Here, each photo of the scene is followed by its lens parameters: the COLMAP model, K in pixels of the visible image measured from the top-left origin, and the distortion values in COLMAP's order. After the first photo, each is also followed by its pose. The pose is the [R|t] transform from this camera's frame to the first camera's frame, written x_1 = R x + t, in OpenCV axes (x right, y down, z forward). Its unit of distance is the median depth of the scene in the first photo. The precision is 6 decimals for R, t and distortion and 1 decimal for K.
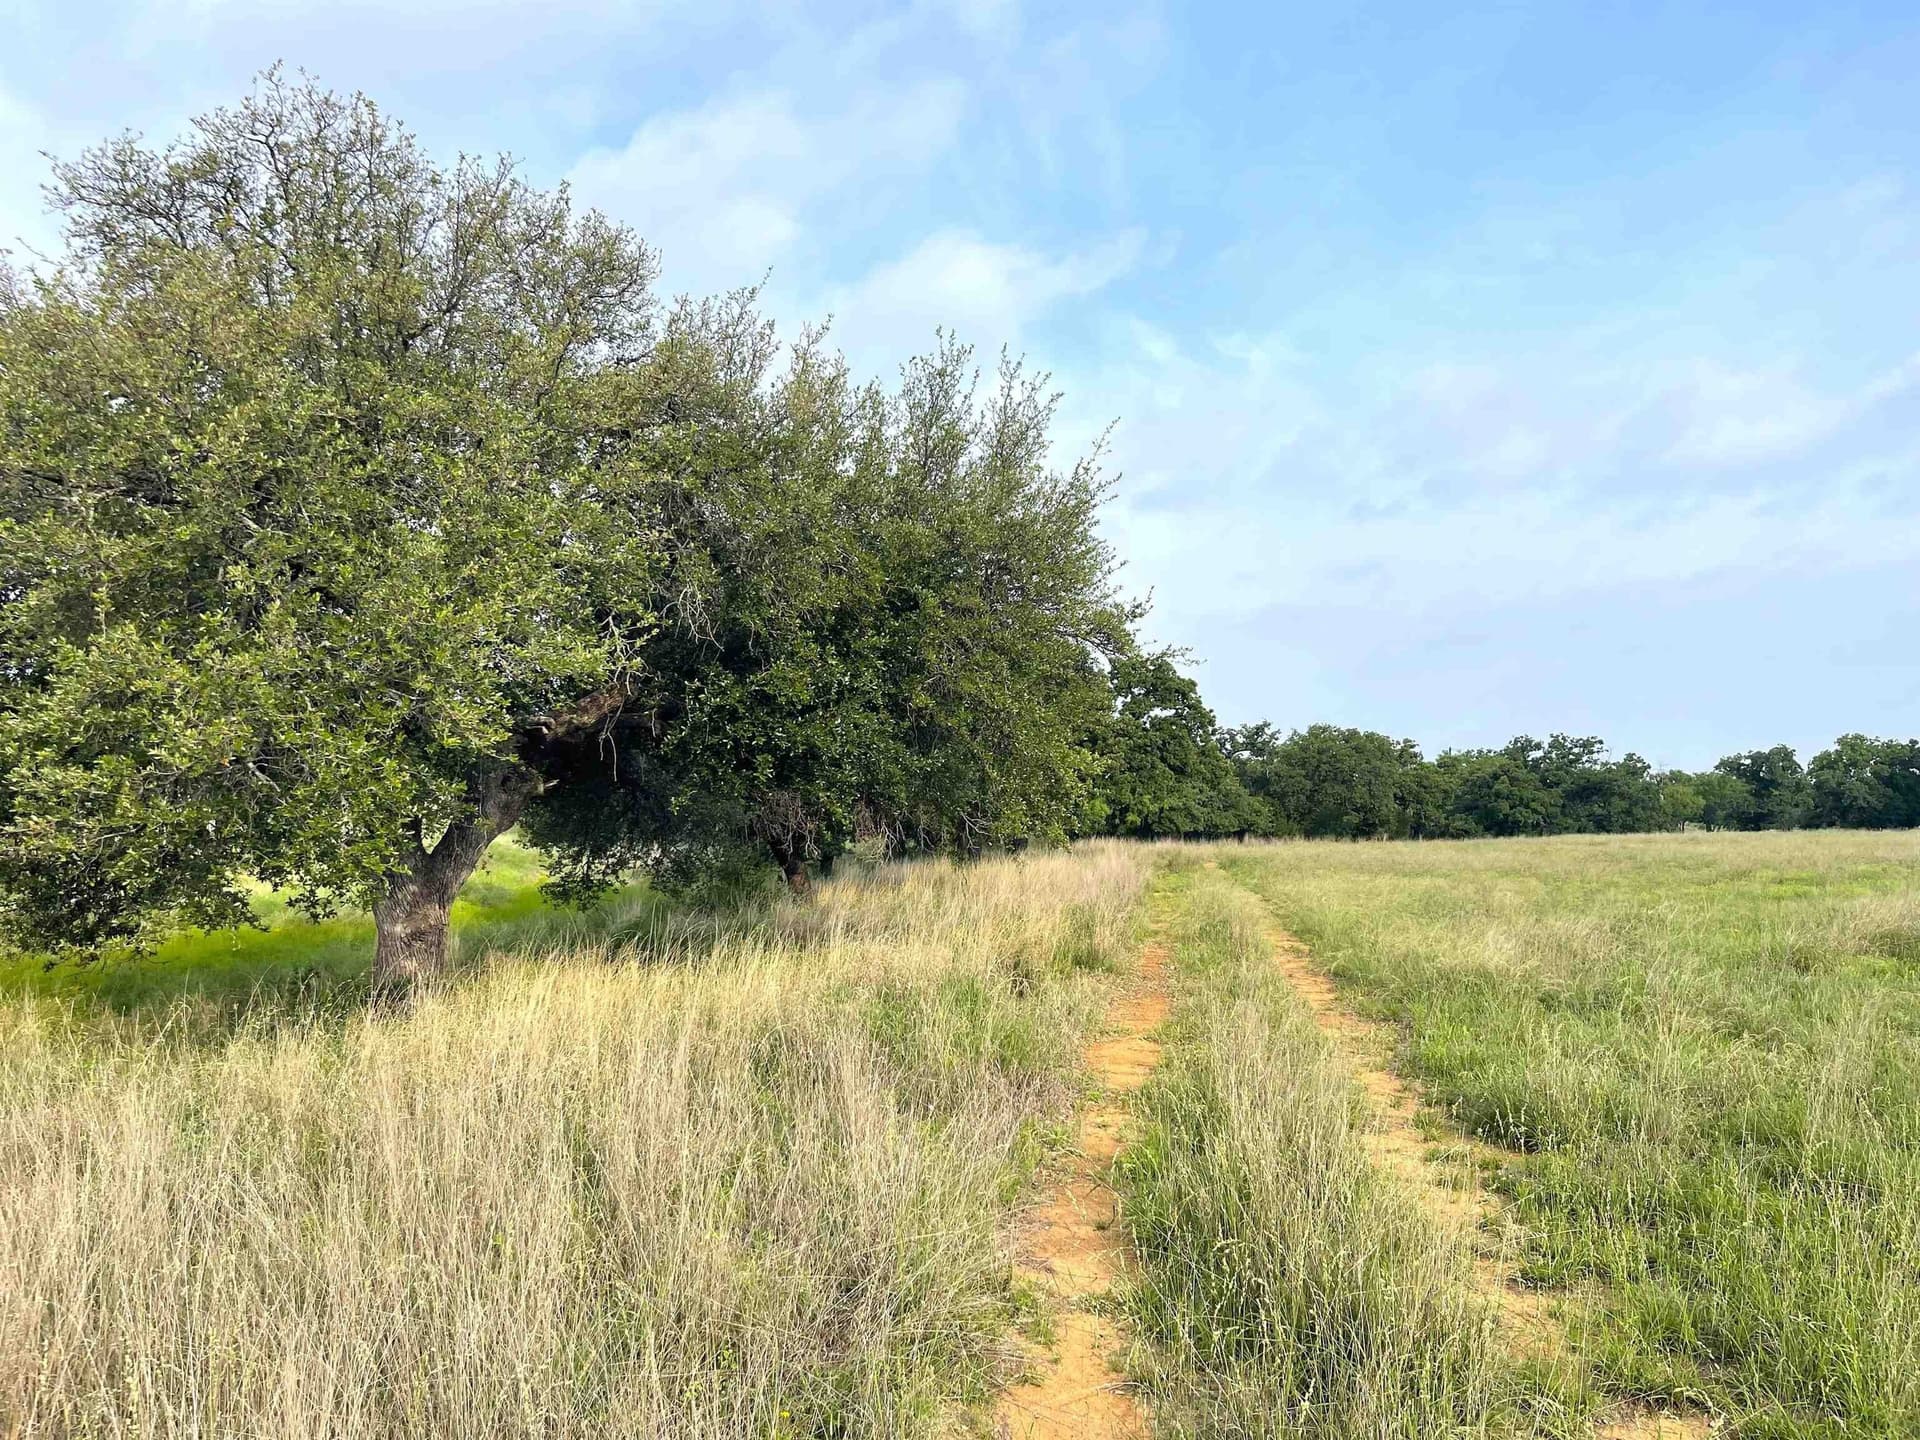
lens RADIAL K [[1446.5, 0, 960.0], [0, 1446.5, 720.0], [0, 0, 1]] dist [0.080605, -0.112373]
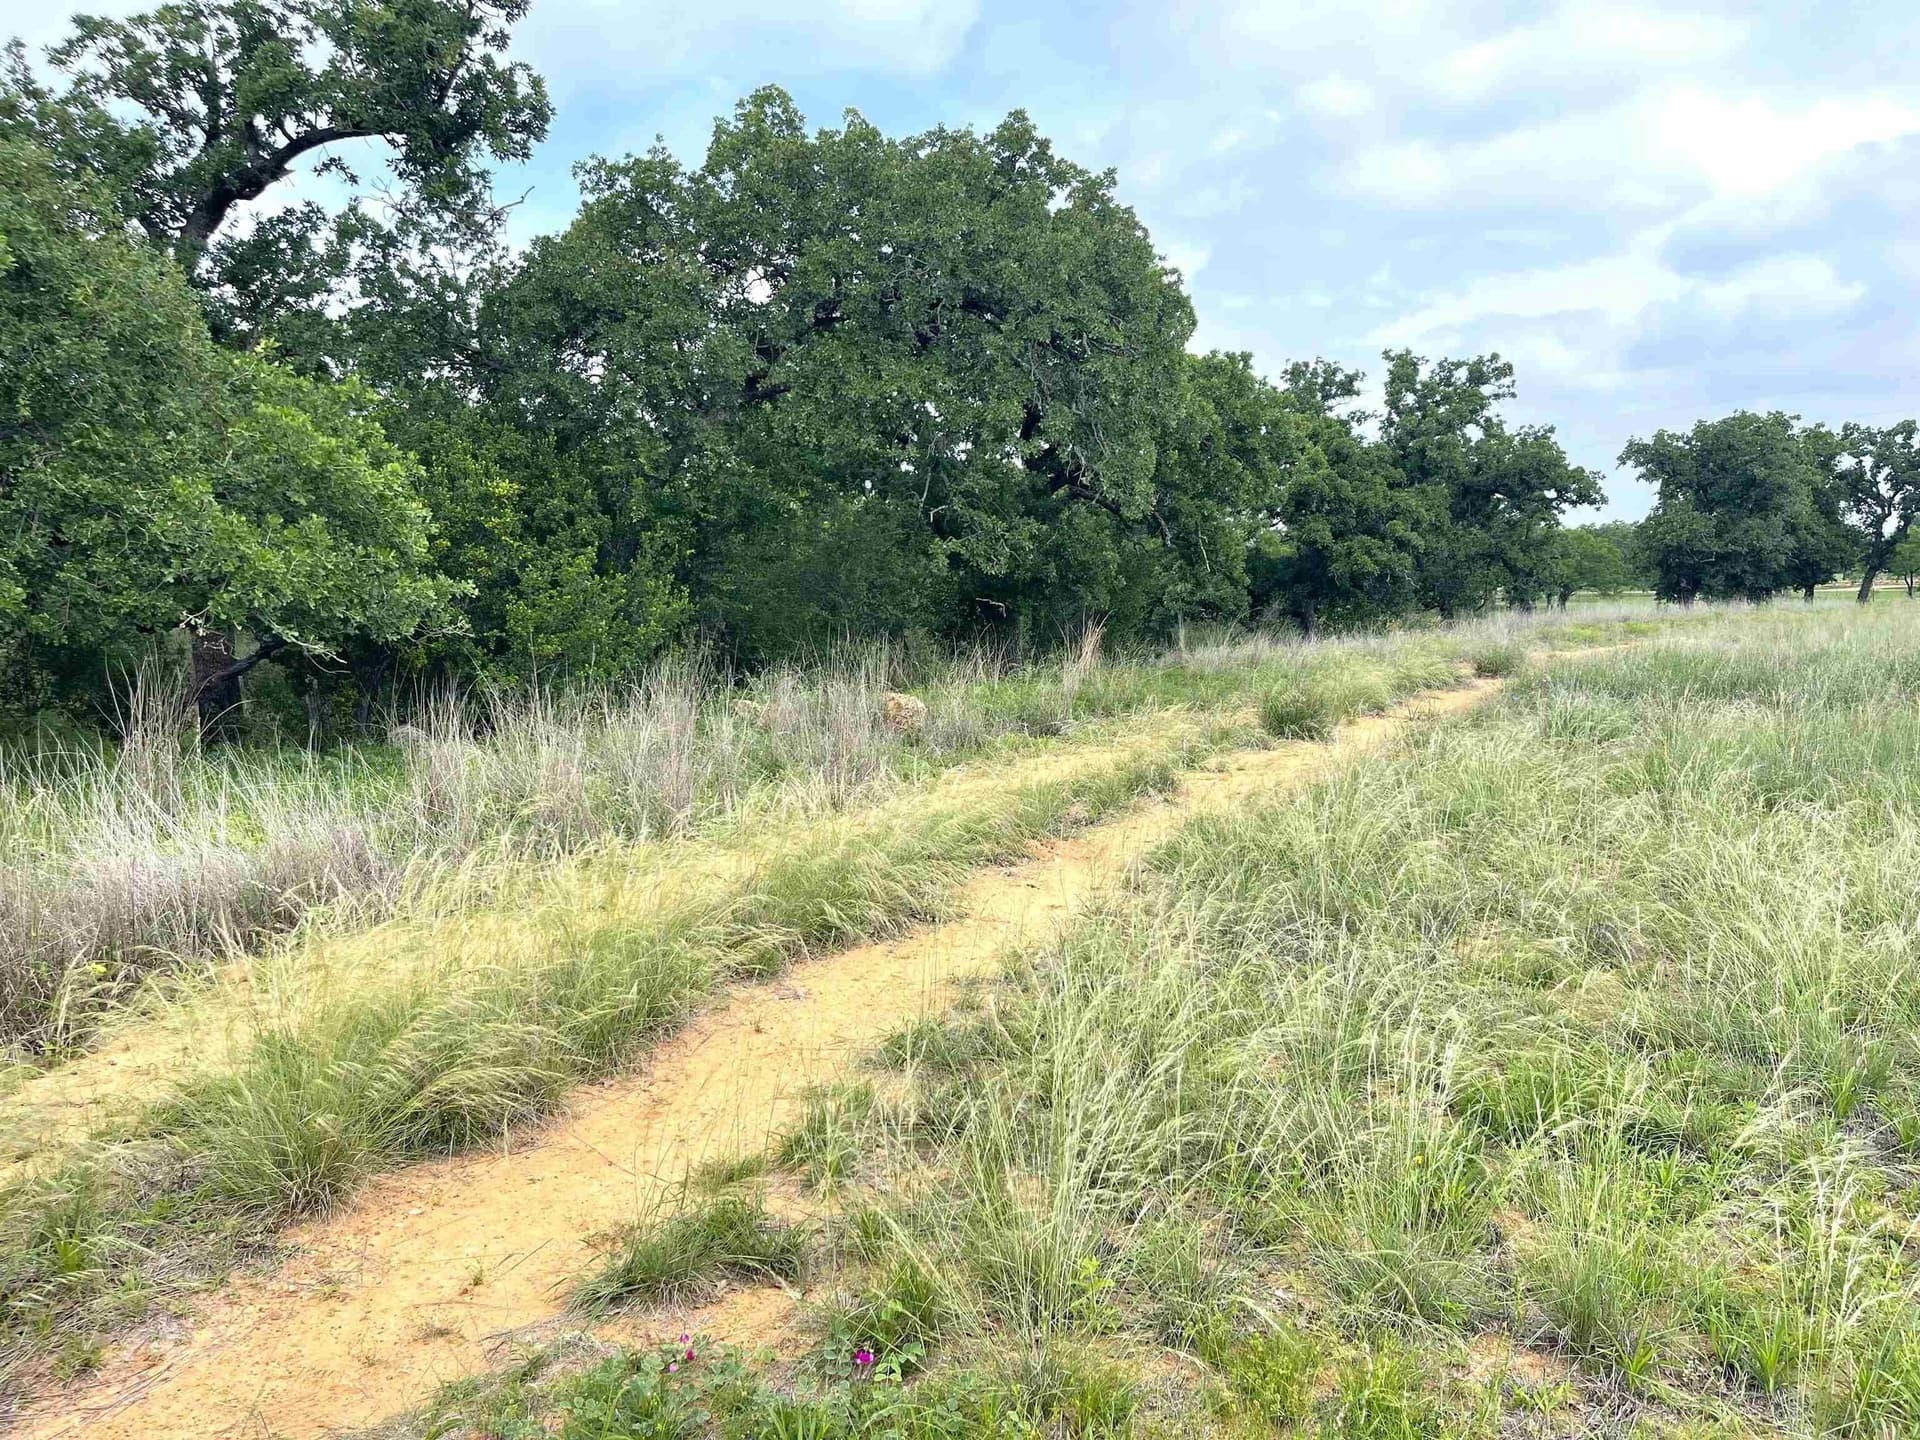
lens RADIAL K [[1446.5, 0, 960.0], [0, 1446.5, 720.0], [0, 0, 1]] dist [0.080605, -0.112373]
pose [[0.942012, -0.042167, 0.332921, 0.208076], [-0.009316, 0.988406, 0.151547, 0.061628], [-0.335451, -0.145861, 0.930697, 0.835085]]
